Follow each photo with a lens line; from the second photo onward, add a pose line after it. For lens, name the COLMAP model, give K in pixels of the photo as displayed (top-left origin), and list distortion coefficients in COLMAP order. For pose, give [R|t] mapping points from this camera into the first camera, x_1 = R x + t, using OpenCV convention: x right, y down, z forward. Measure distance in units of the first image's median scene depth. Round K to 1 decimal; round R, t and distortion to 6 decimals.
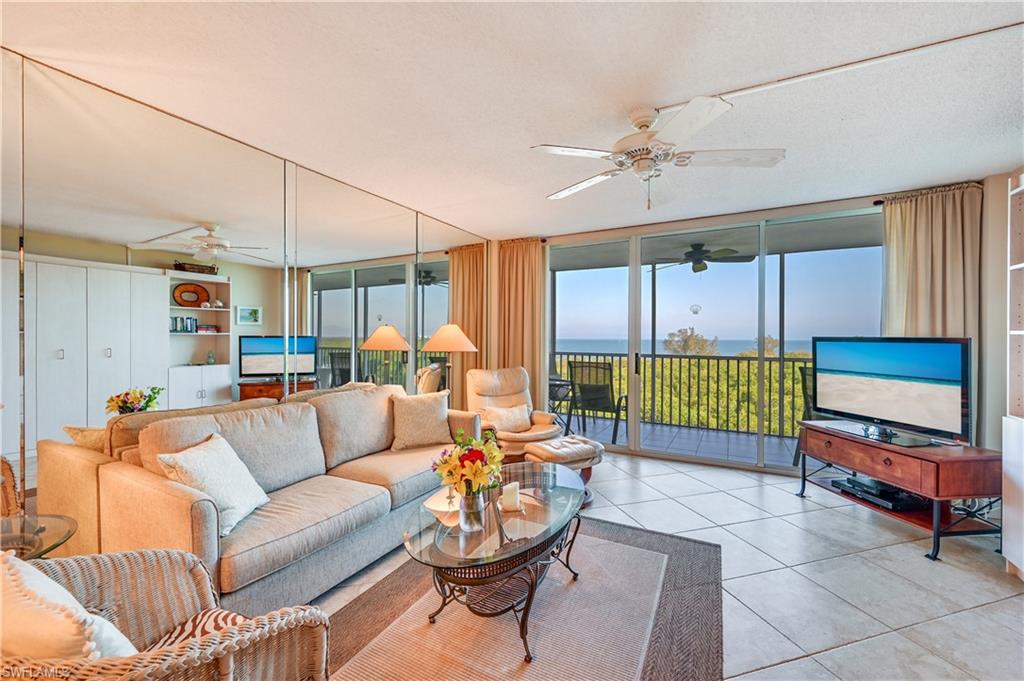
lens RADIAL K [[404.7, 0, 509.8], [0, 404.7, 338.0], [0, 0, 1]] dist [0.000044, -0.000111]
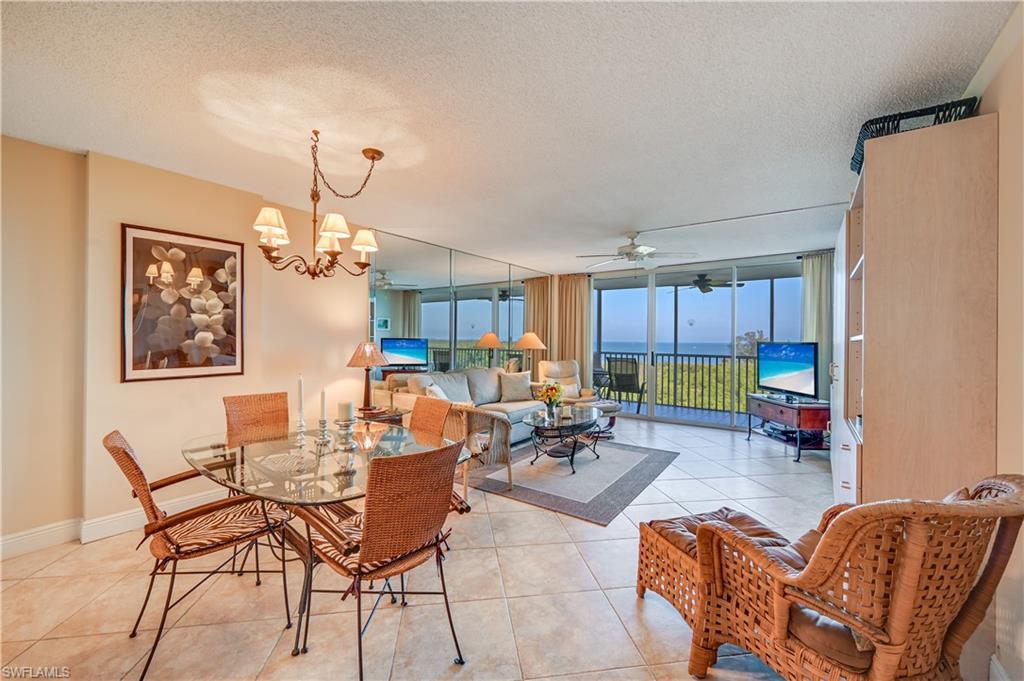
lens RADIAL K [[408.0, 0, 514.3], [0, 408.0, 334.2], [0, 0, 1]] dist [-0.001828, -0.000061]
pose [[0.992270, 0.004562, -0.124010, -0.003056], [-0.006438, 0.999871, -0.014729, -0.001546], [0.123927, 0.015414, 0.992172, -0.554198]]
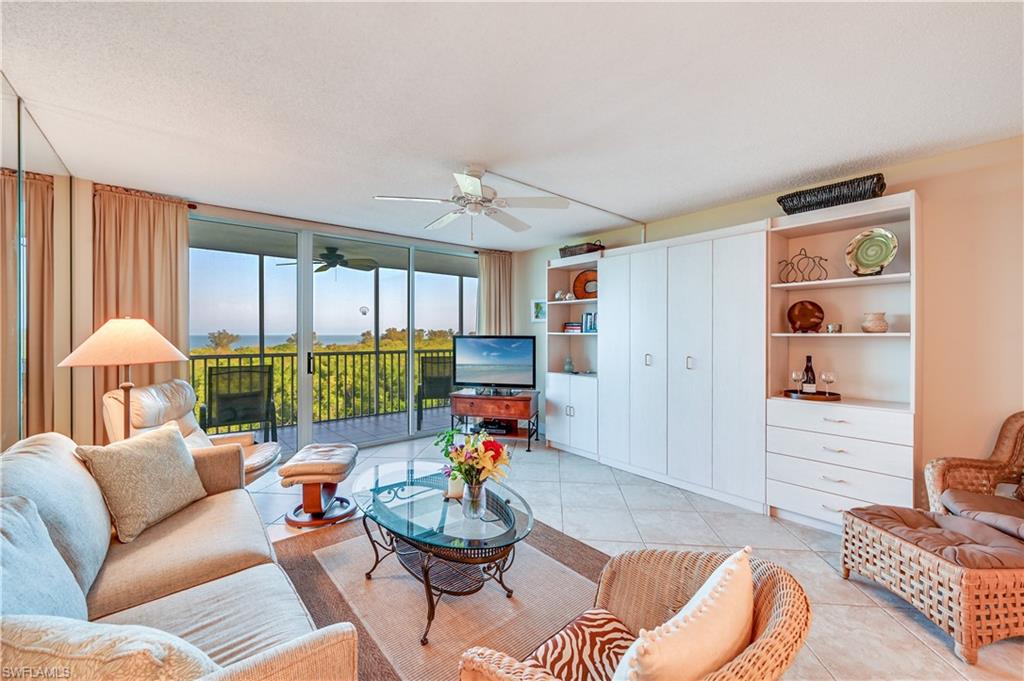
lens RADIAL K [[408.0, 0, 514.3], [0, 408.0, 334.2], [0, 0, 1]] dist [-0.001828, -0.000061]
pose [[0.369361, -0.005596, 0.929269, -0.417033], [0.002886, 0.999984, 0.004875, -0.009628], [-0.929282, 0.000881, 0.369371, 0.190359]]
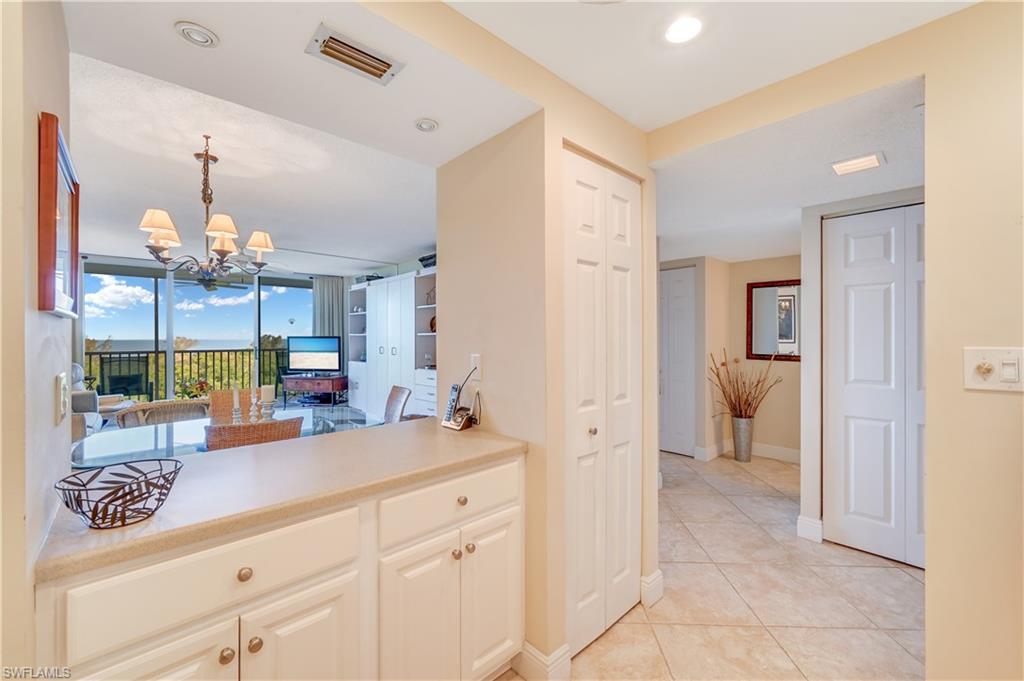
lens RADIAL K [[412.0, 0, 513.1], [0, 412.0, 336.1], [0, 0, 1]] dist [0.000462, 0.000104]
pose [[0.316728, -0.007281, 0.948489, -0.717839], [0.009186, 0.999947, 0.004608, -0.001116], [-0.948472, 0.007253, 0.316778, -0.627420]]
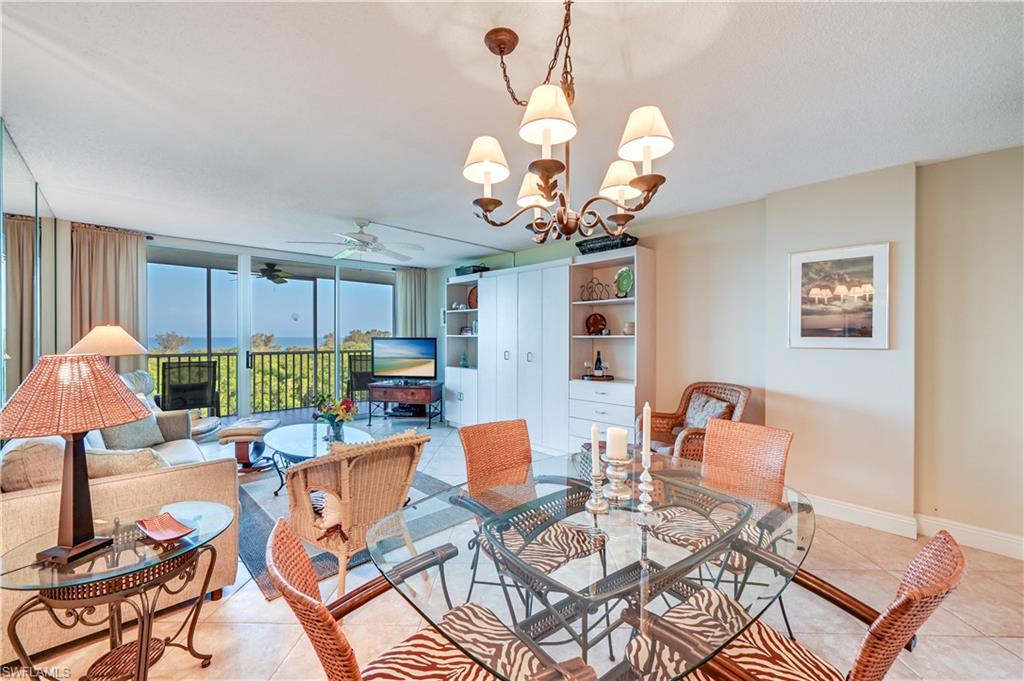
lens RADIAL K [[412.0, 0, 513.1], [0, 412.0, 336.1], [0, 0, 1]] dist [0.000462, 0.000104]
pose [[0.302126, -0.005004, 0.953255, -0.626381], [0.002324, 0.999987, 0.004513, -0.010185], [-0.953265, 0.000851, 0.302134, -0.123140]]
